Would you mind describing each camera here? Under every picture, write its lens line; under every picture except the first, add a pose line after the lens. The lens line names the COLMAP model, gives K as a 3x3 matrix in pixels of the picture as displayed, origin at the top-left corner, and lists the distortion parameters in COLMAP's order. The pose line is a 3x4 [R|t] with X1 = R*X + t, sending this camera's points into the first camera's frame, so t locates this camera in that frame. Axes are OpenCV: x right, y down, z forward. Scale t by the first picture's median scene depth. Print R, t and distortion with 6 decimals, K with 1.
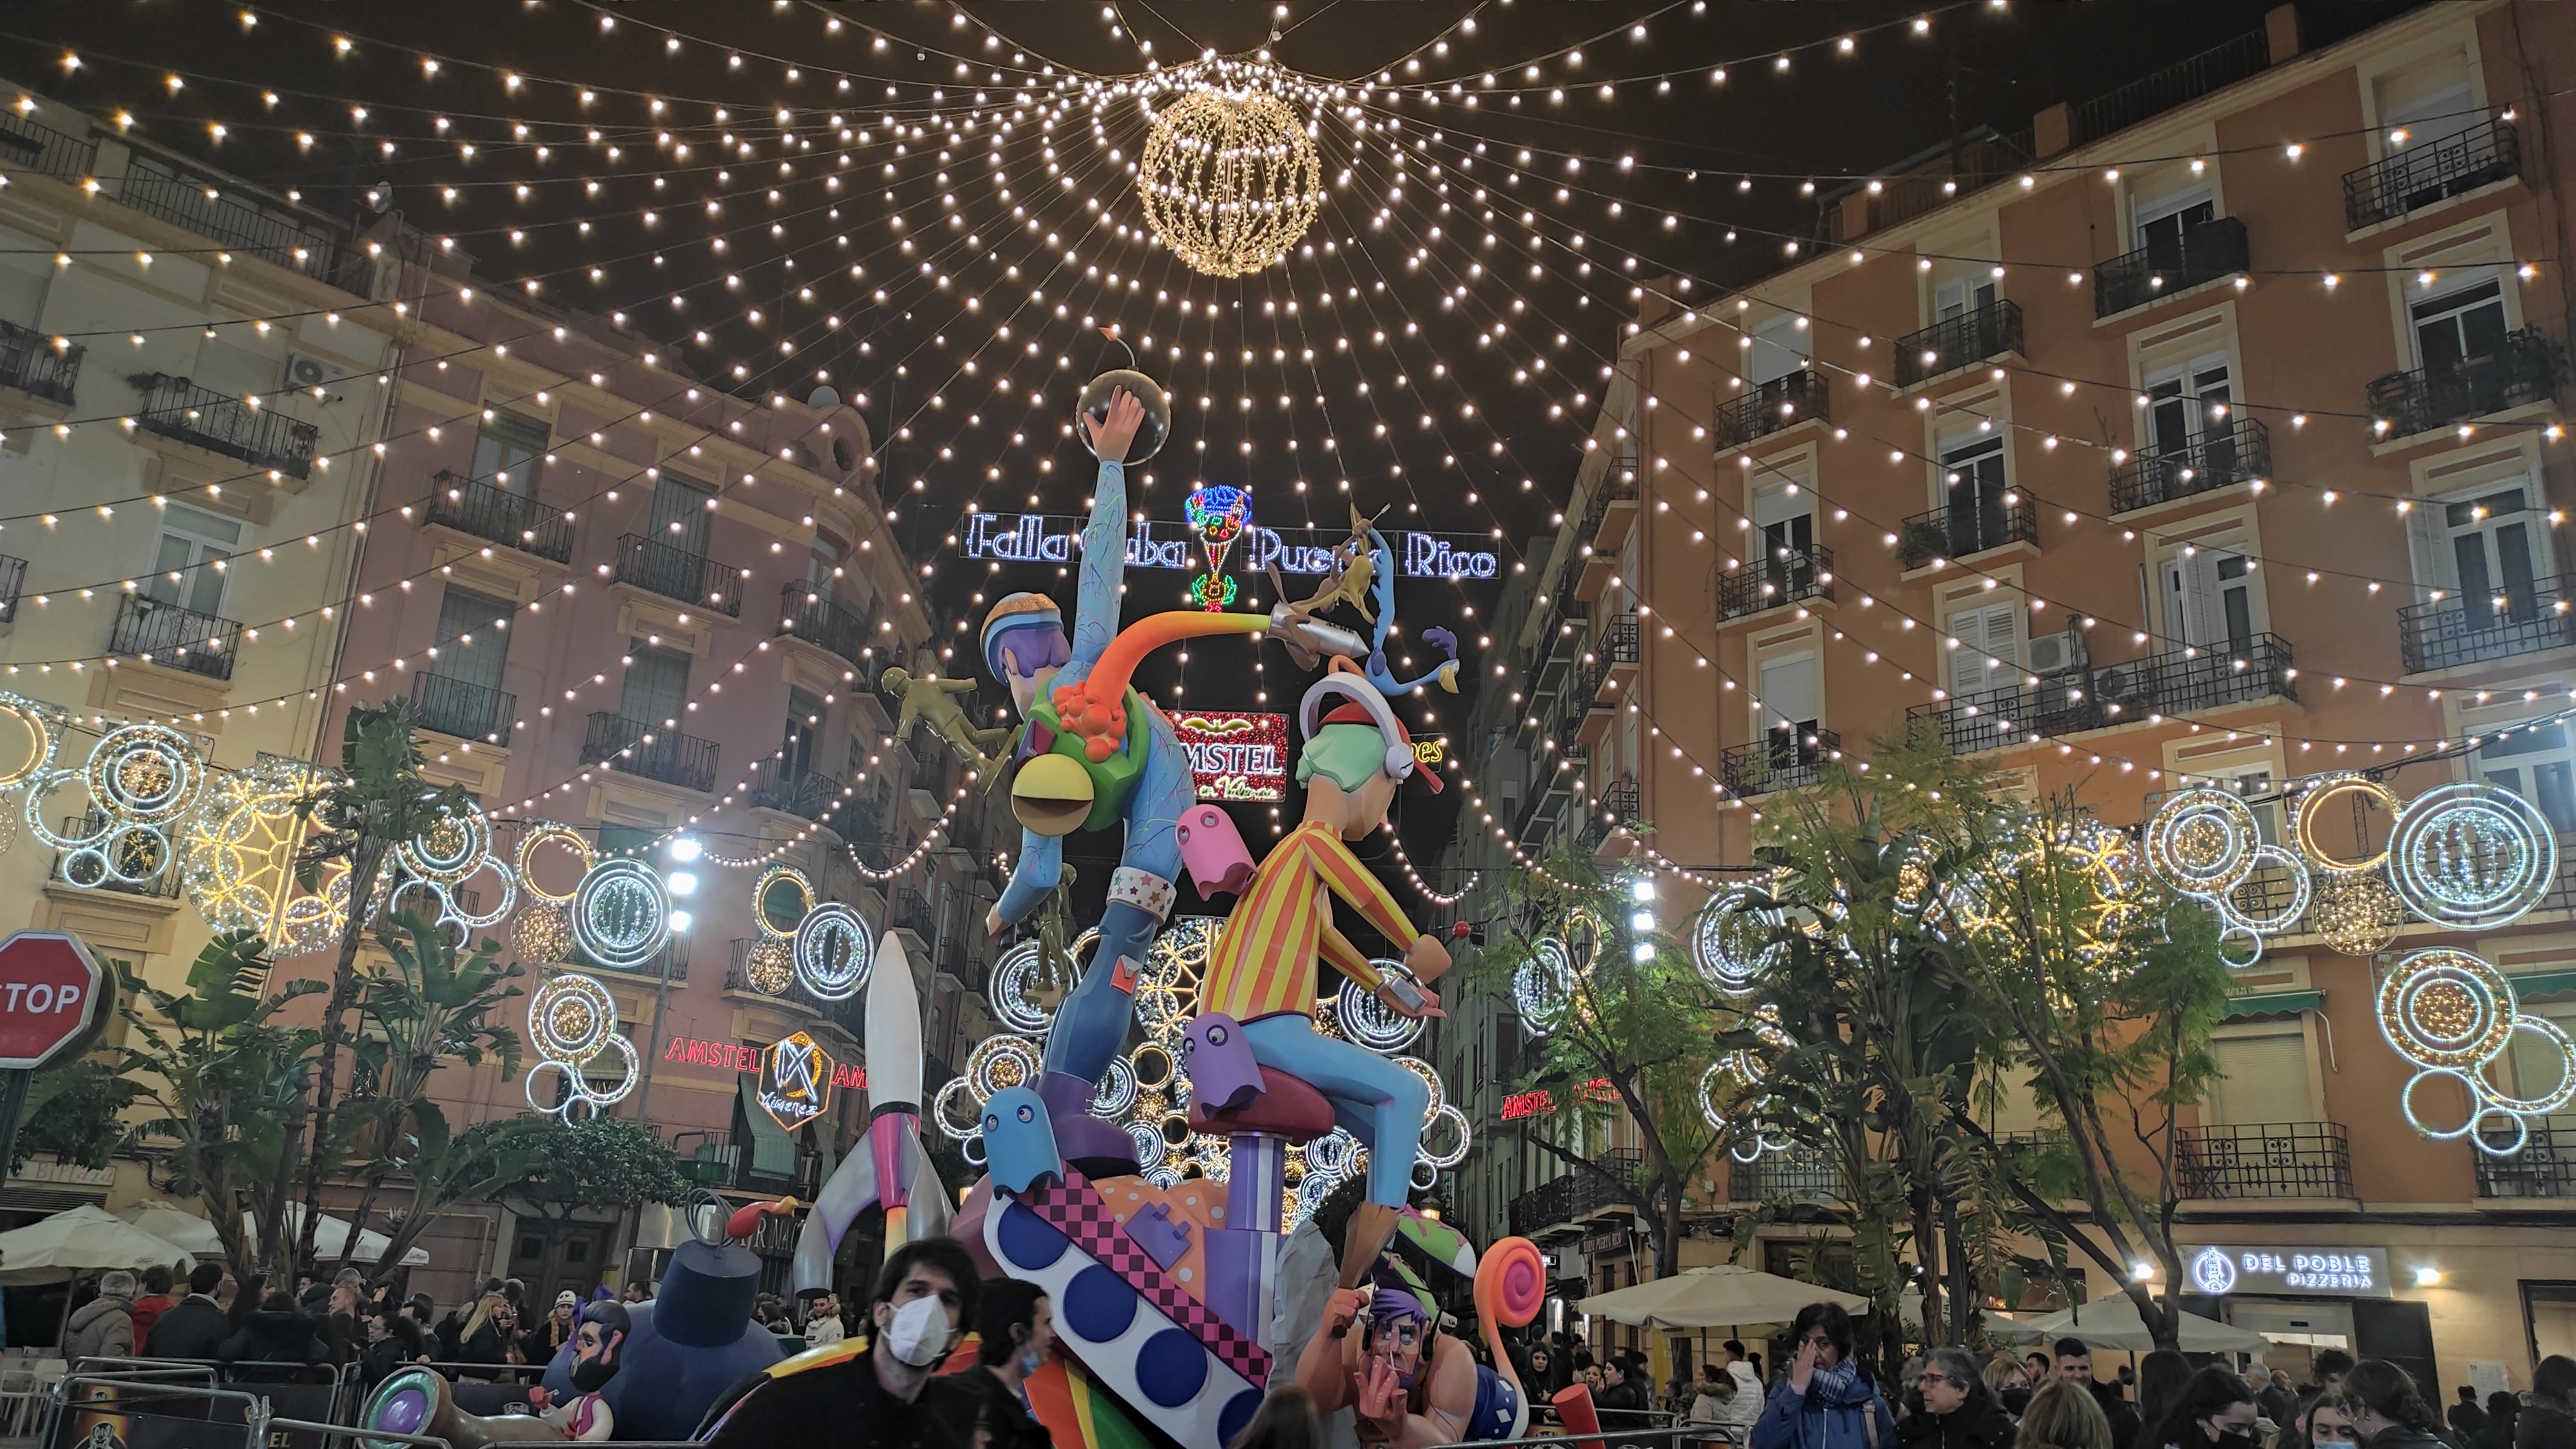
lens RADIAL K [[1843.2, 0, 1288.0], [0, 1843.2, 724.5], [0, 0, 1]] dist [0.064706, -0.052991]
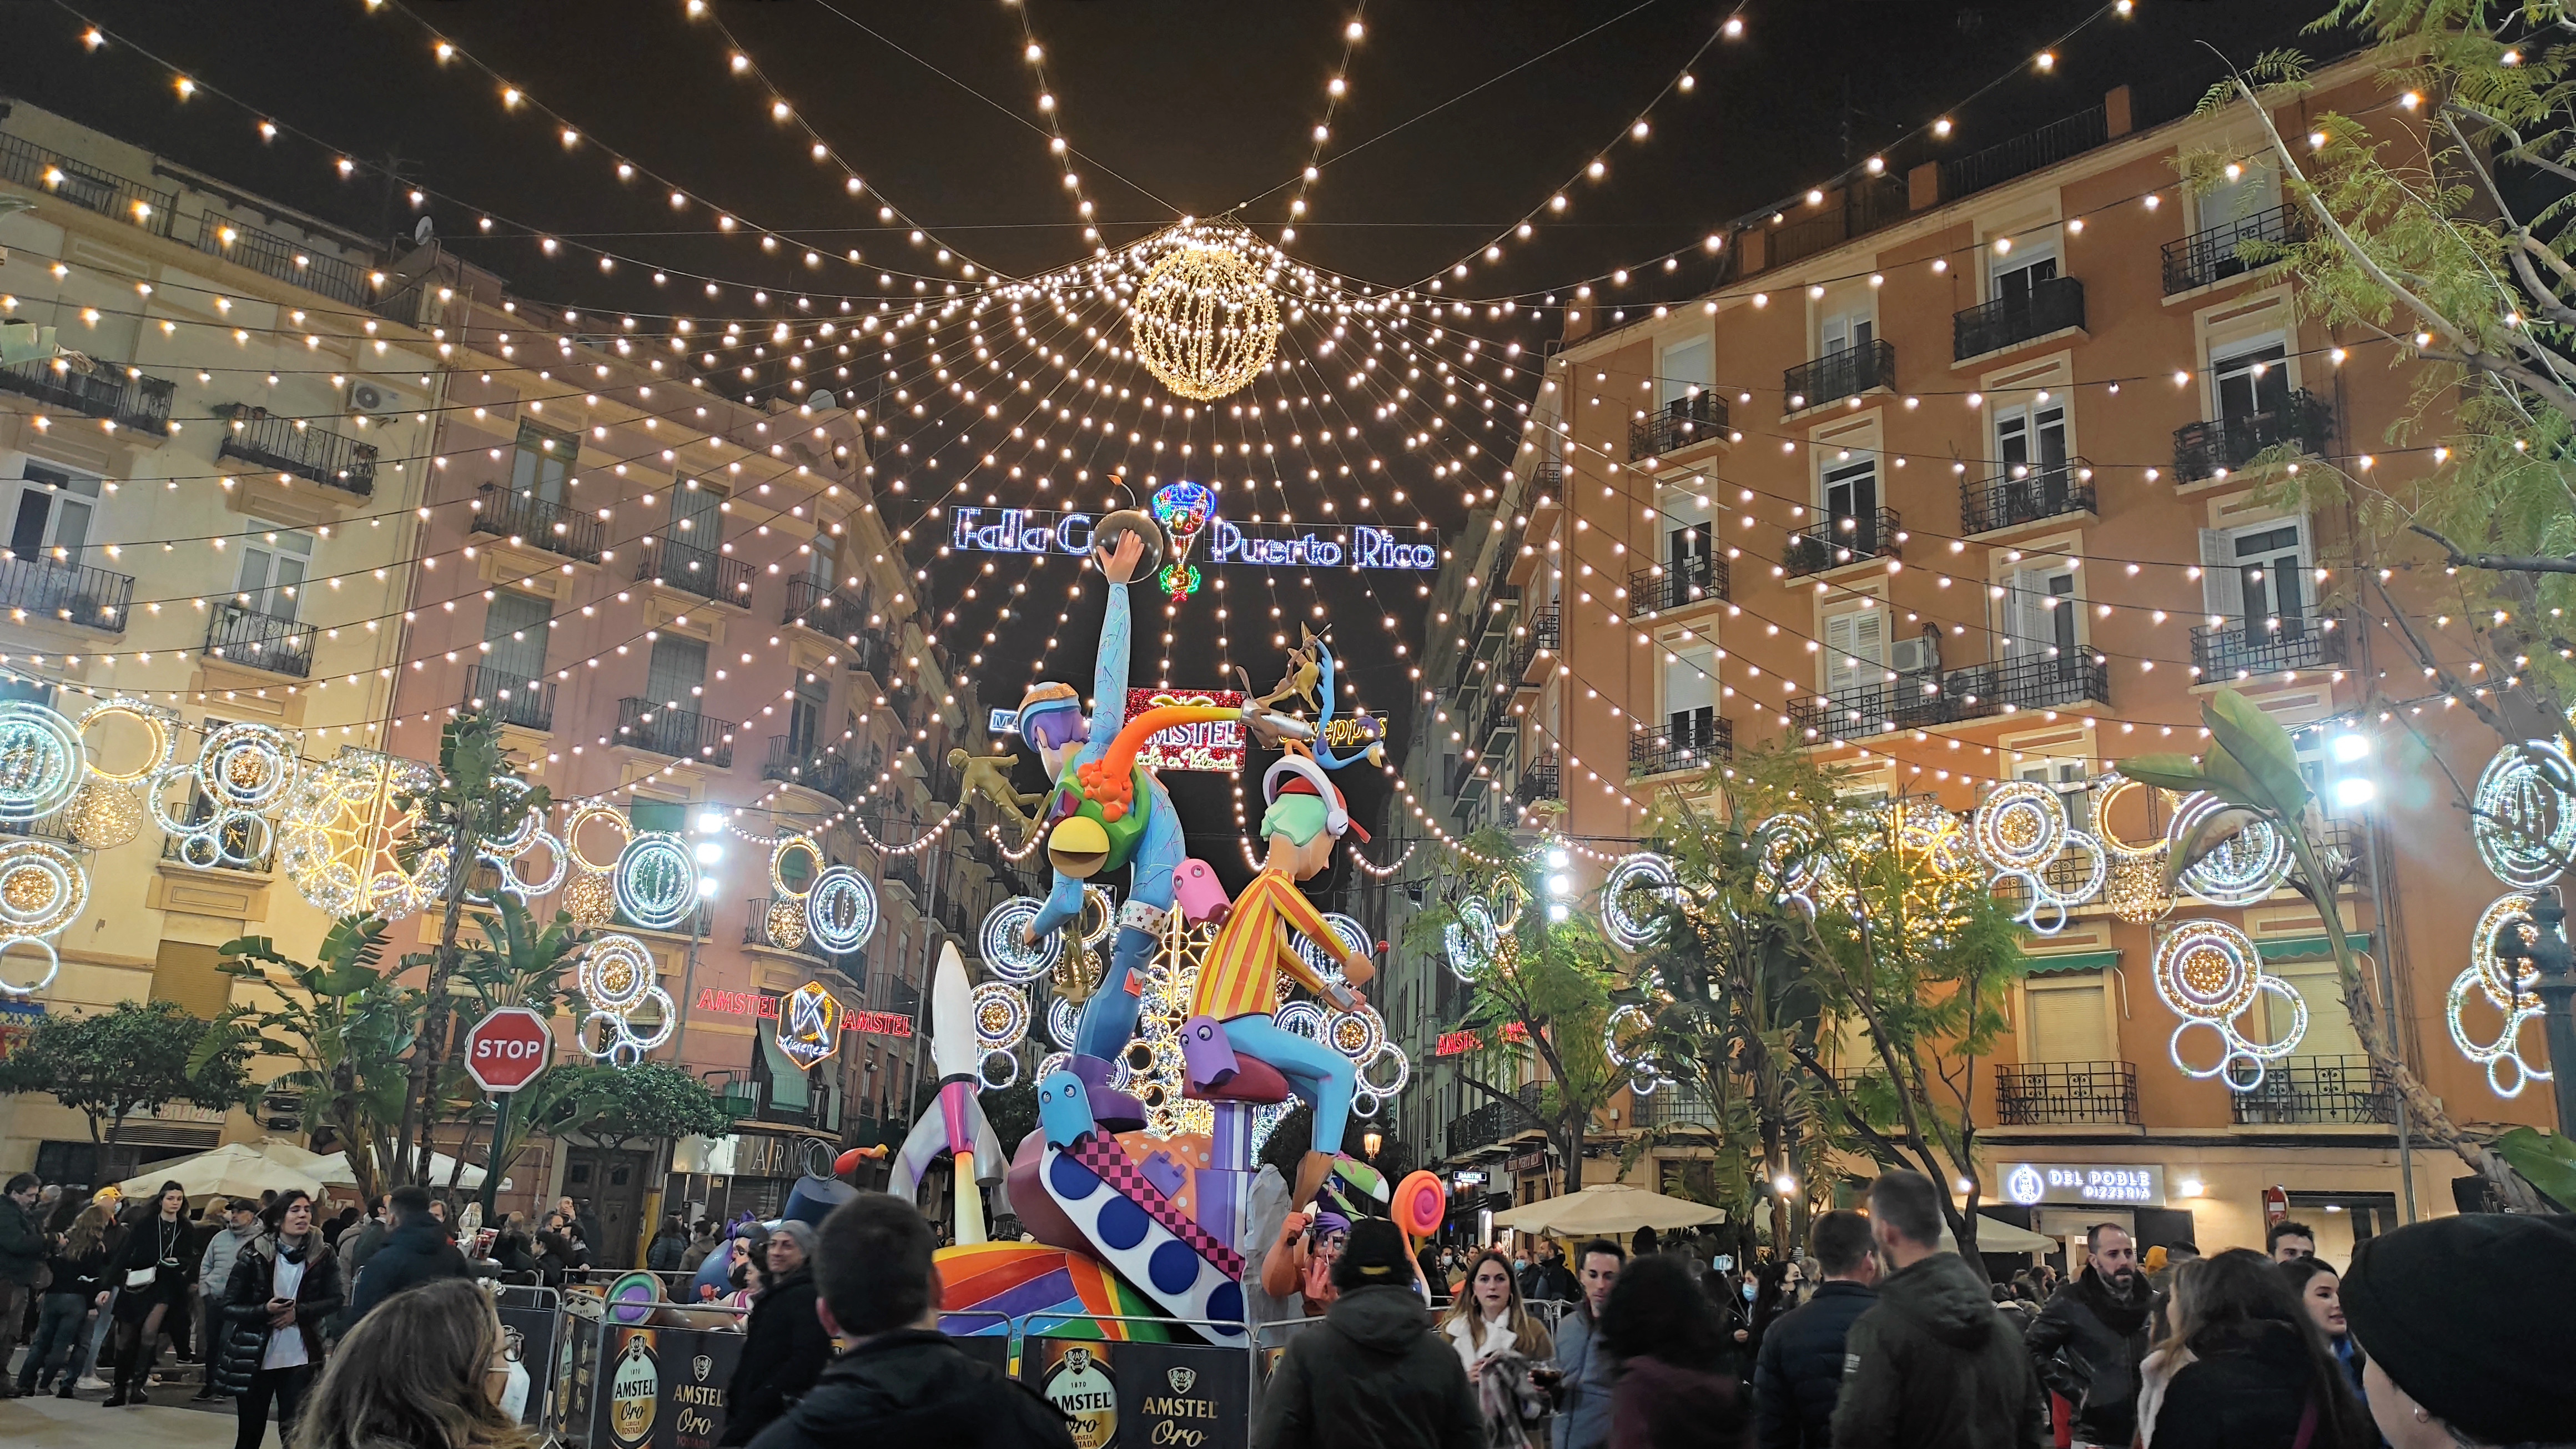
lens RADIAL K [[1843.2, 0, 1288.0], [0, 1843.2, 724.5], [0, 0, 1]] dist [0.064706, -0.052991]
pose [[0.999691, -0.000231, 0.024865, -0.004456], [-0.000866, 0.999025, 0.044134, -0.054693], [-0.024851, -0.044142, 0.998716, -0.166946]]
